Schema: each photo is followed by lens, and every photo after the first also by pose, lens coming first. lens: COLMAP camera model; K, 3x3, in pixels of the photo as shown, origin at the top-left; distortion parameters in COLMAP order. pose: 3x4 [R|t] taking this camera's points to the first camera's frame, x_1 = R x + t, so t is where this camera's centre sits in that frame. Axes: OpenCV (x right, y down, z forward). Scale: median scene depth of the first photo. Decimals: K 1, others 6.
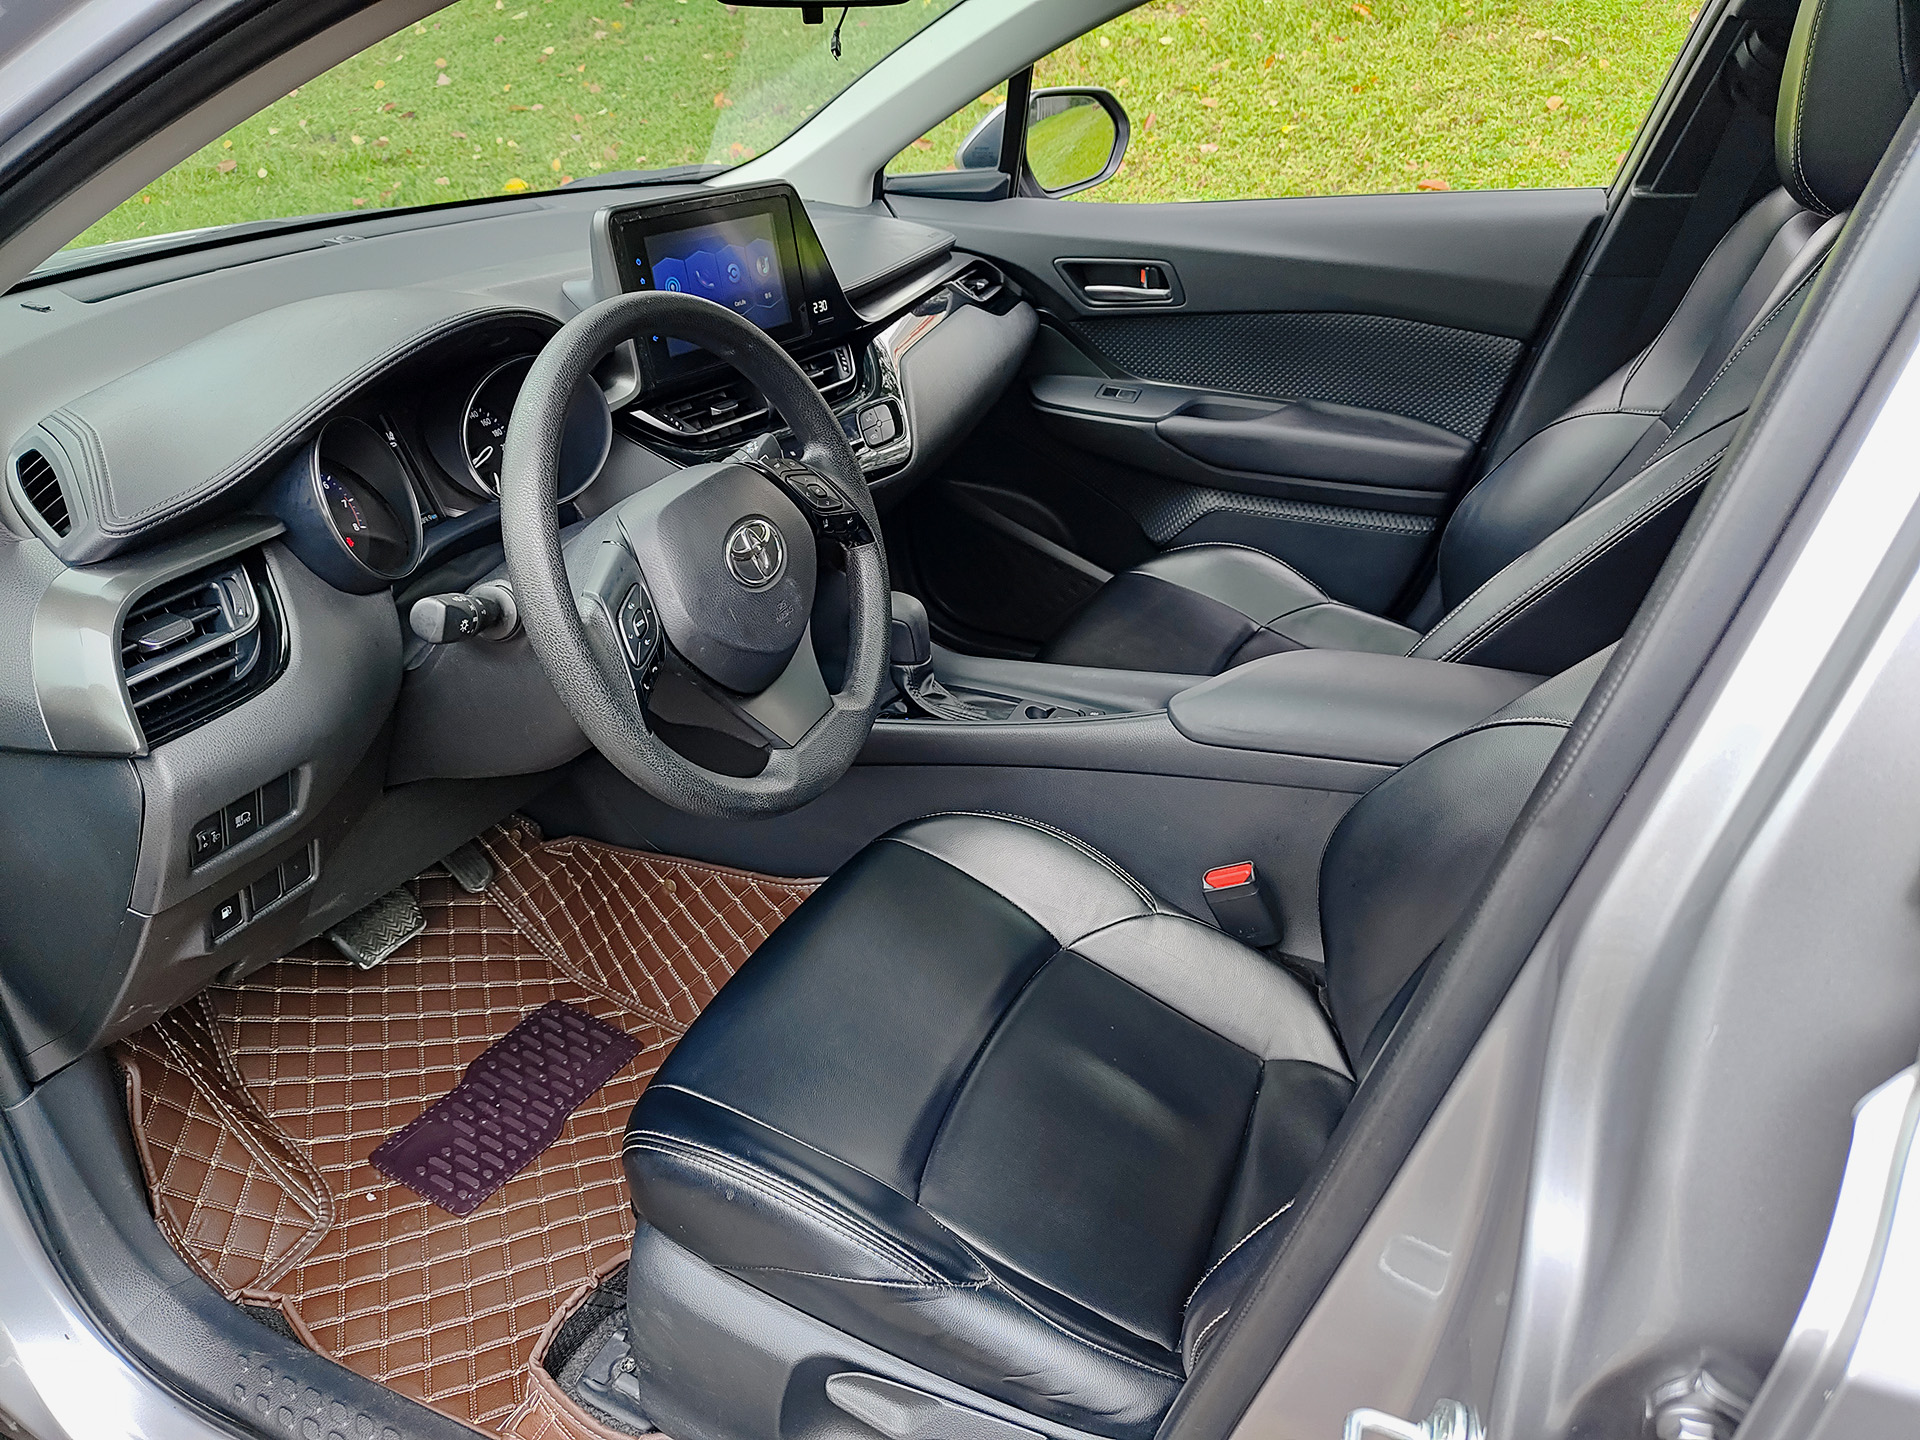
lens RADIAL K [[1345.7, 0, 960.0], [0, 1345.7, 720.0], [0, 0, 1]] dist [0.034898, -0.036793]
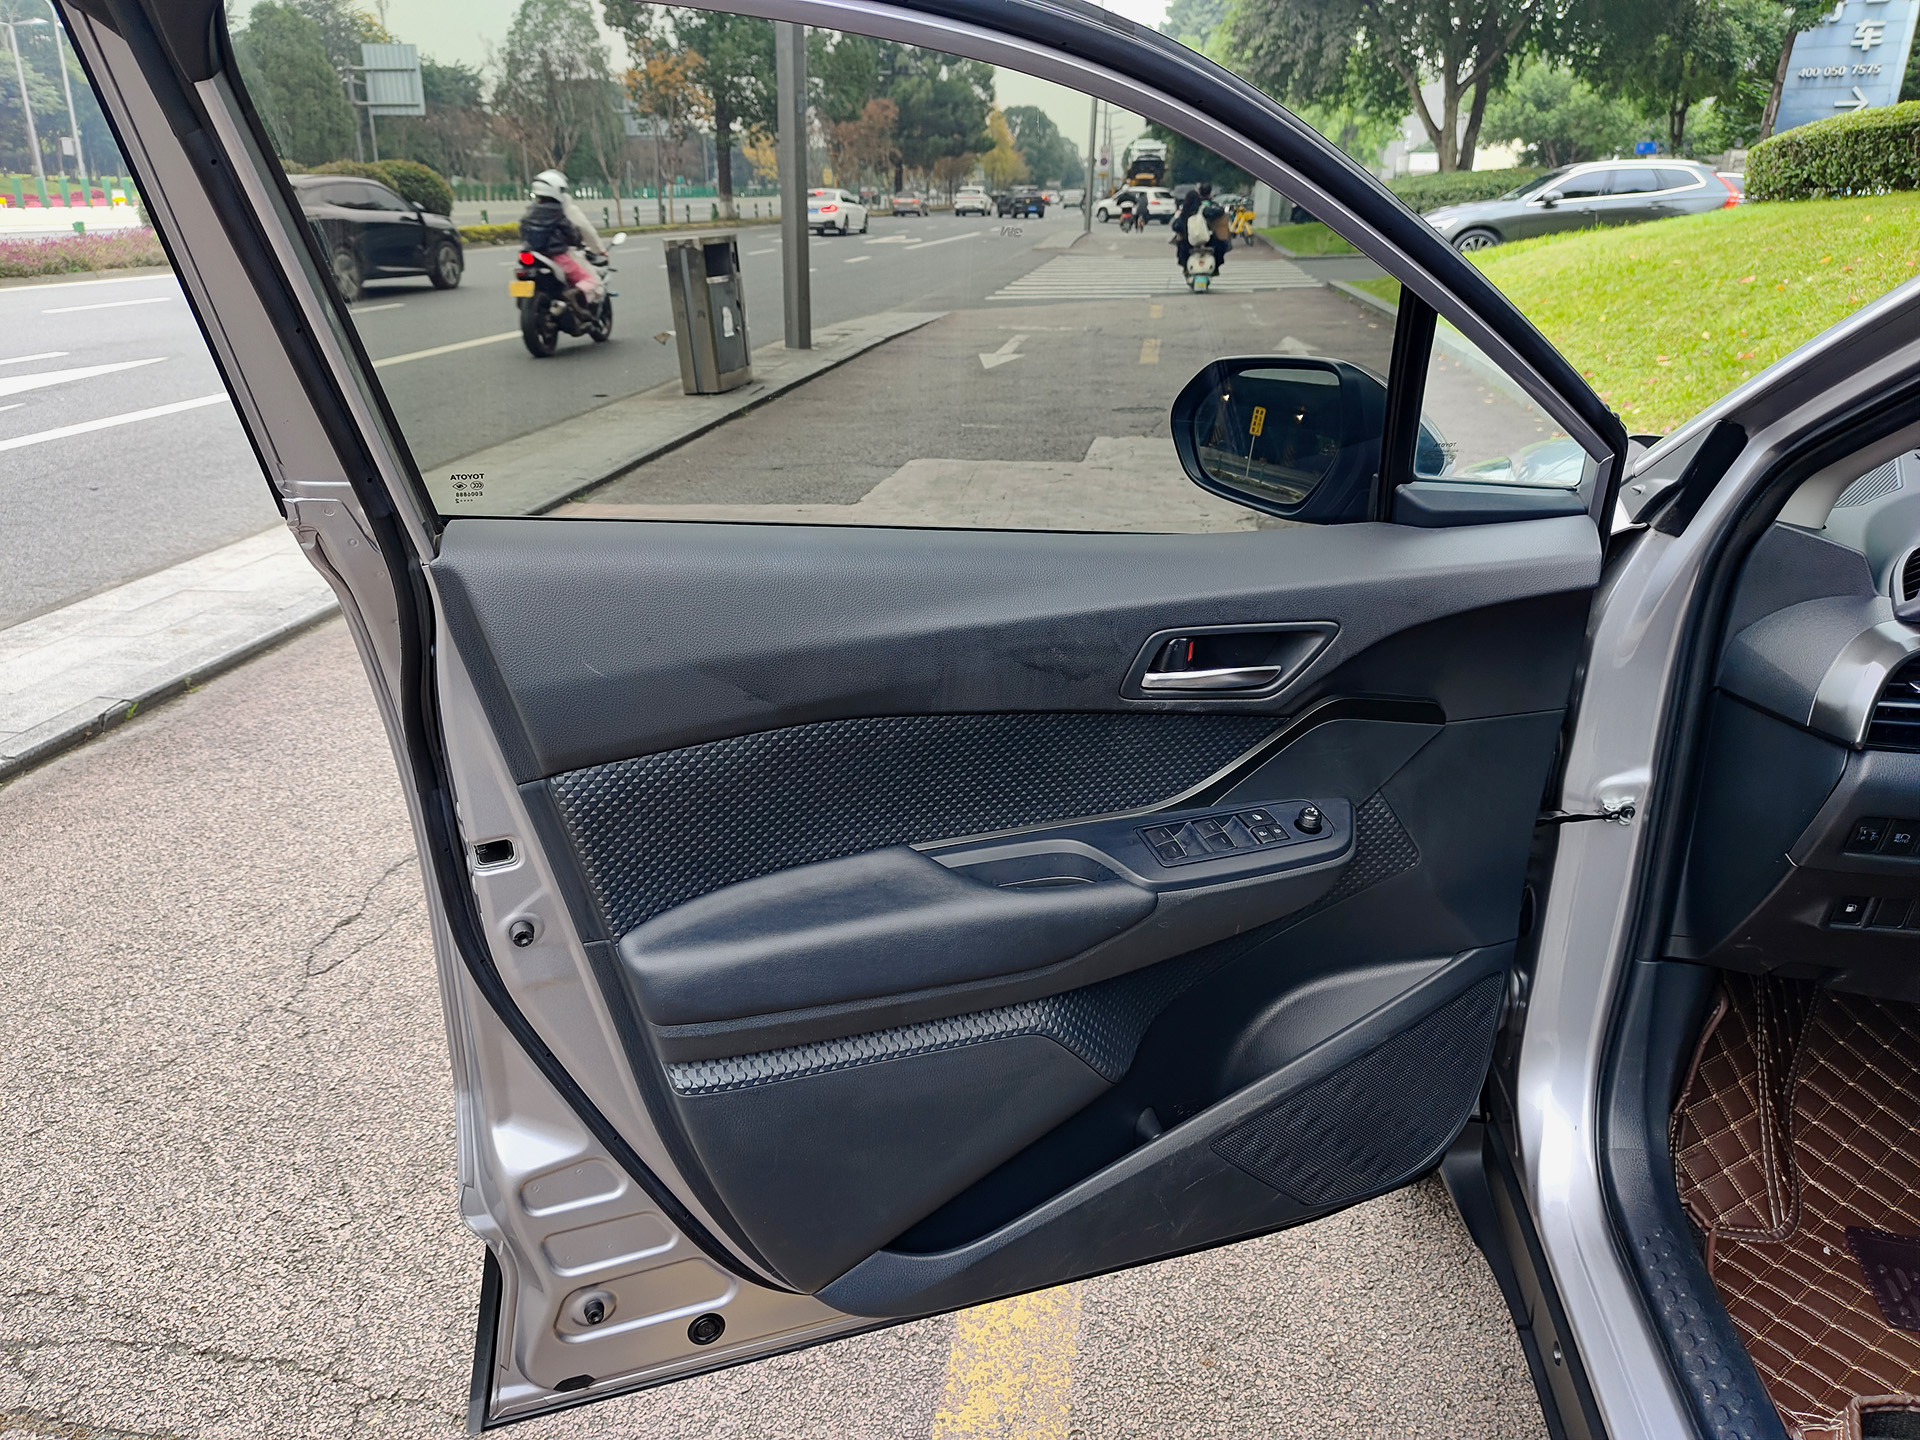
lens RADIAL K [[1345.7, 0, 960.0], [0, 1345.7, 720.0], [0, 0, 1]] dist [0.034898, -0.036793]
pose [[0.269317, 0.344070, -0.899491, 0.220679], [-0.456507, 0.868010, 0.195345, 0.088227], [0.847980, 0.358014, 0.390840, -0.180319]]
